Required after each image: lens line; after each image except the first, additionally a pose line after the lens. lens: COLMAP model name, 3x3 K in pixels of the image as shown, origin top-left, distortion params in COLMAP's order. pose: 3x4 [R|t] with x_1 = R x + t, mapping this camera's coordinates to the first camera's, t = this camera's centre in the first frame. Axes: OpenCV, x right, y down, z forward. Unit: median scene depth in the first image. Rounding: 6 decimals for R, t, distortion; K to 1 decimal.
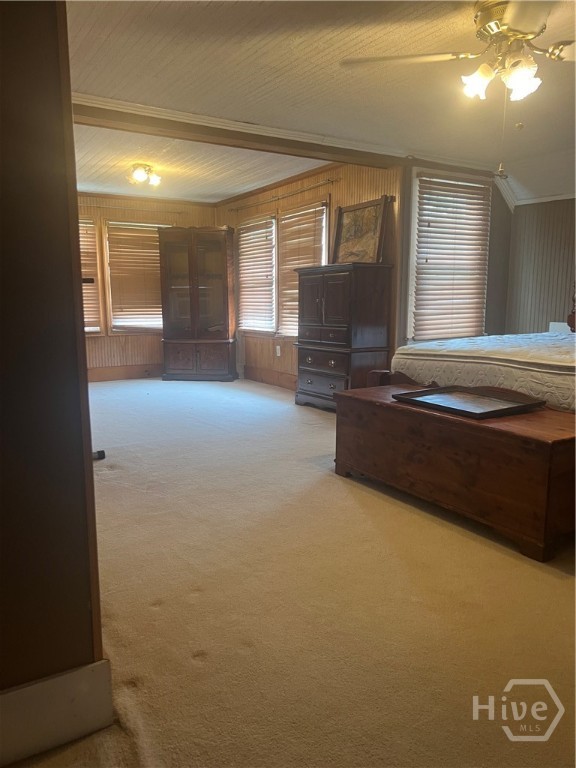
lens RADIAL K [[576.4, 0, 286.2], [0, 576.4, 388.9], [0, 0, 1]] dist [0.043021, -0.058938]
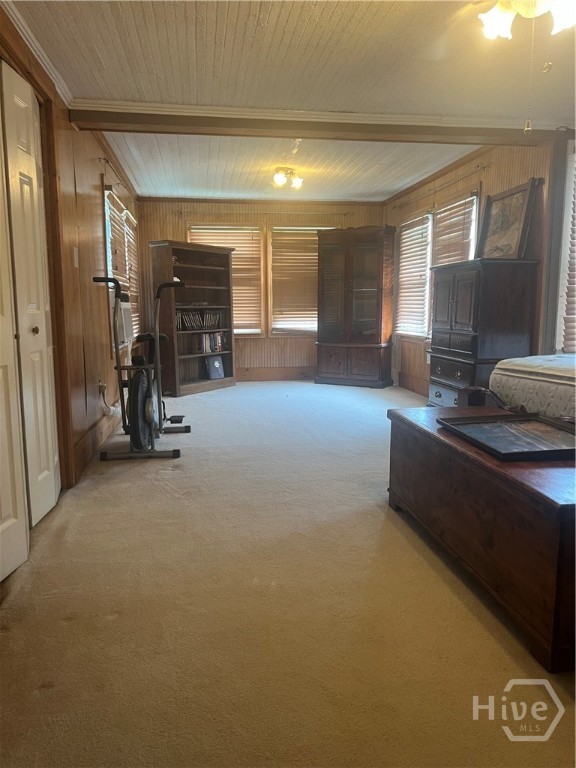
lens RADIAL K [[576.4, 0, 283.3], [0, 576.4, 381.7], [0, 0, 1]] dist [0.043021, -0.058938]
pose [[0.918243, 0.053894, -0.392334, 0.165795], [-0.059985, 0.998194, -0.003272, -0.014433], [0.391449, 0.026539, 0.919817, 0.086936]]
